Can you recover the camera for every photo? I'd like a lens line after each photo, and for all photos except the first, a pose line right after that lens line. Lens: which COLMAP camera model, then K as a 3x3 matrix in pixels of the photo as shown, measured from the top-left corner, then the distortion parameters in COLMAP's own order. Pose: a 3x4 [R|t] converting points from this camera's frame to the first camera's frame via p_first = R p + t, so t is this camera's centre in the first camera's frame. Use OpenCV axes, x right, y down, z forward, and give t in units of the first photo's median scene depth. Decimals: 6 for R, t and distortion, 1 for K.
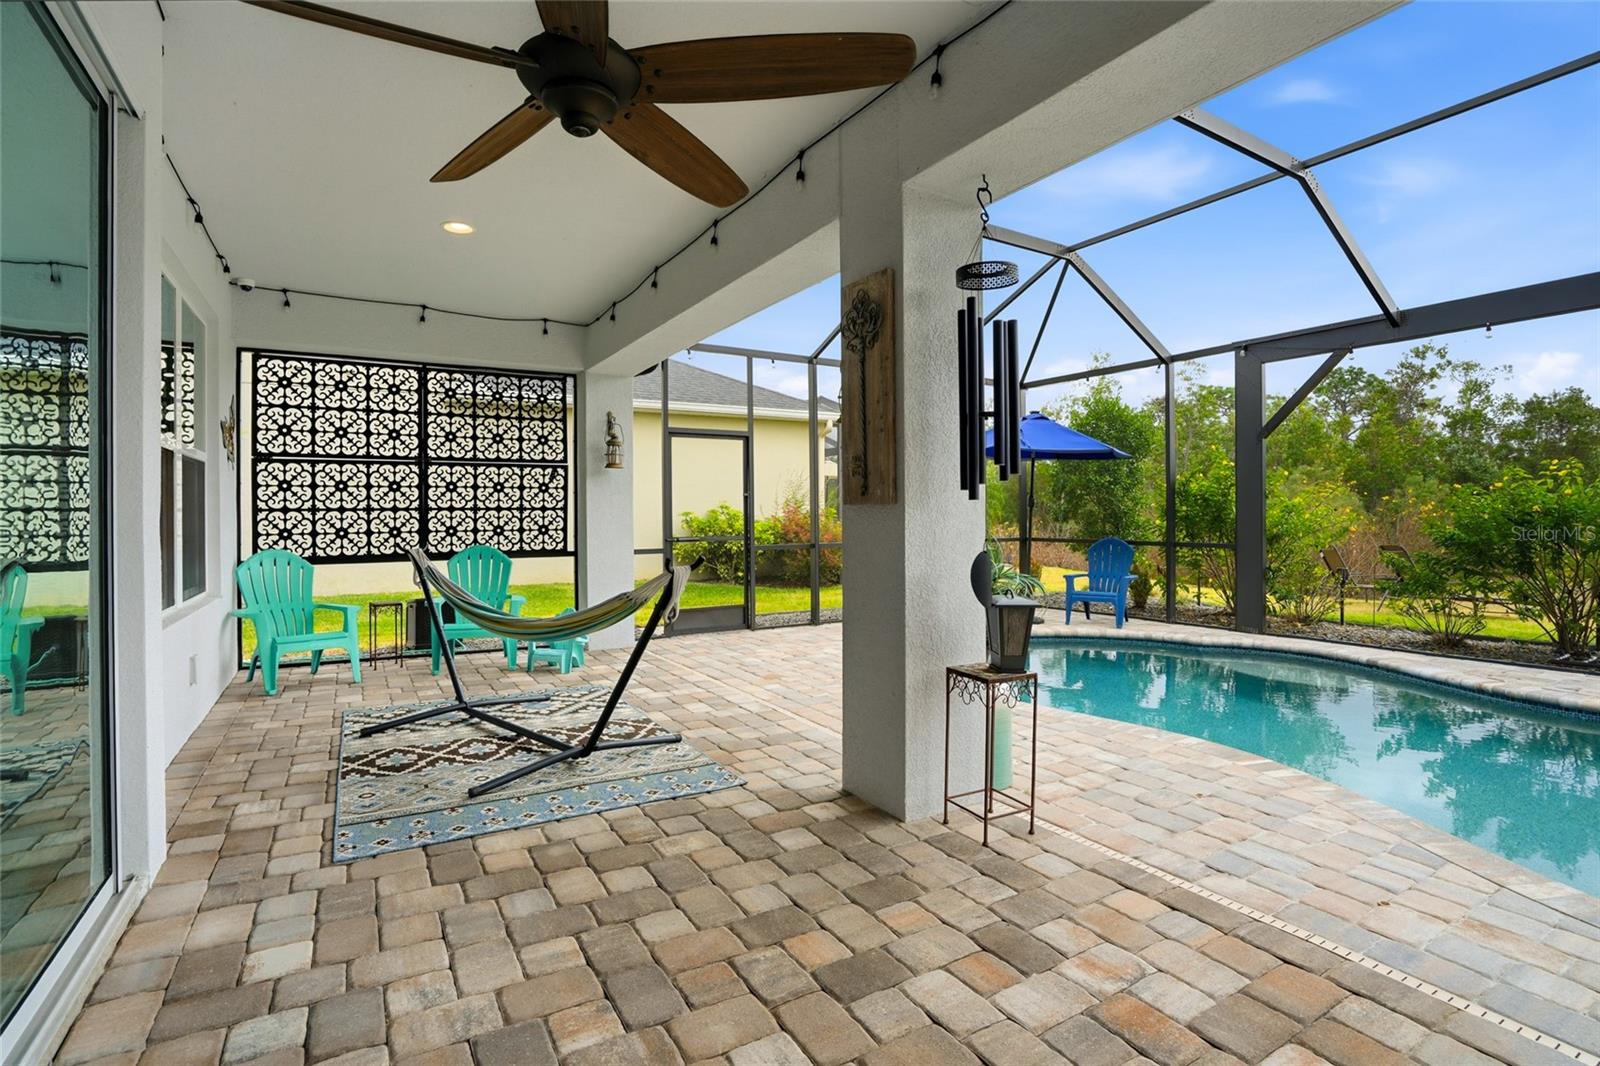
lens RADIAL K [[757.1, 0, 772.7], [0, 757.1, 520.1], [0, 0, 1]] dist [-0.058456, 0.022173]
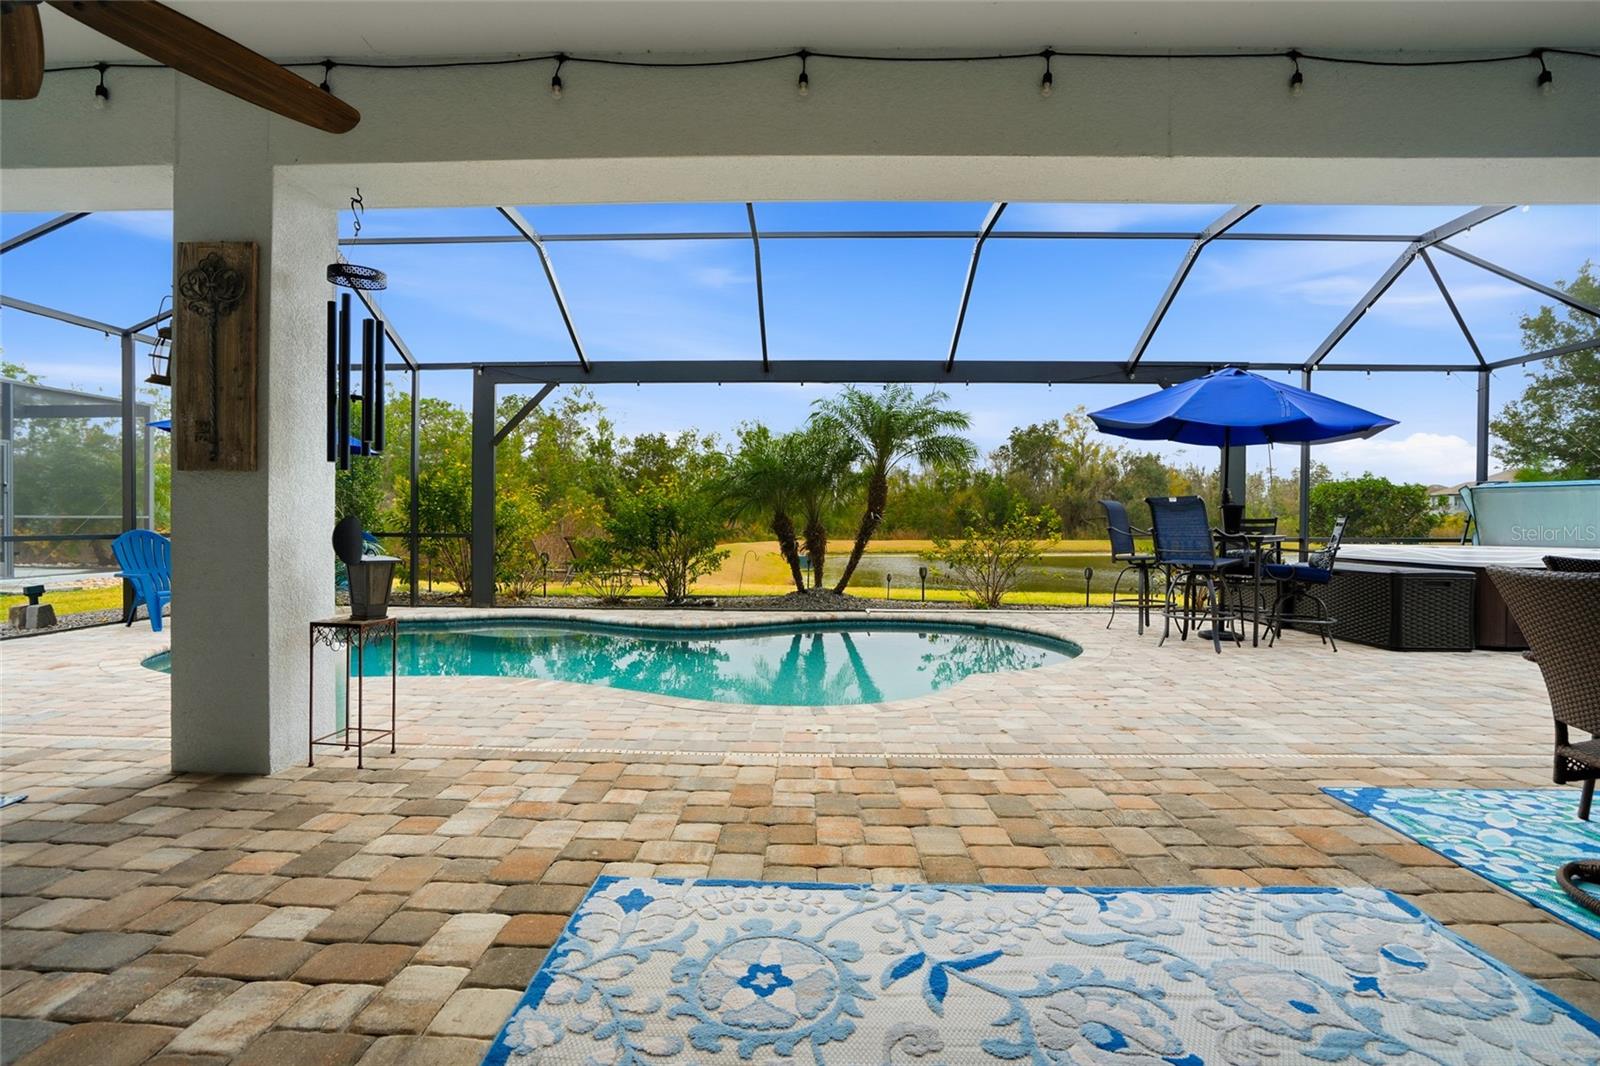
lens RADIAL K [[757.1, 0, 772.7], [0, 757.1, 520.1], [0, 0, 1]] dist [-0.058456, 0.022173]
pose [[0.554550, 0.010849, 0.832080, -0.292725], [-0.010054, 0.999929, -0.006336, 0.045867], [-0.832090, -0.004852, 0.554620, -0.156358]]
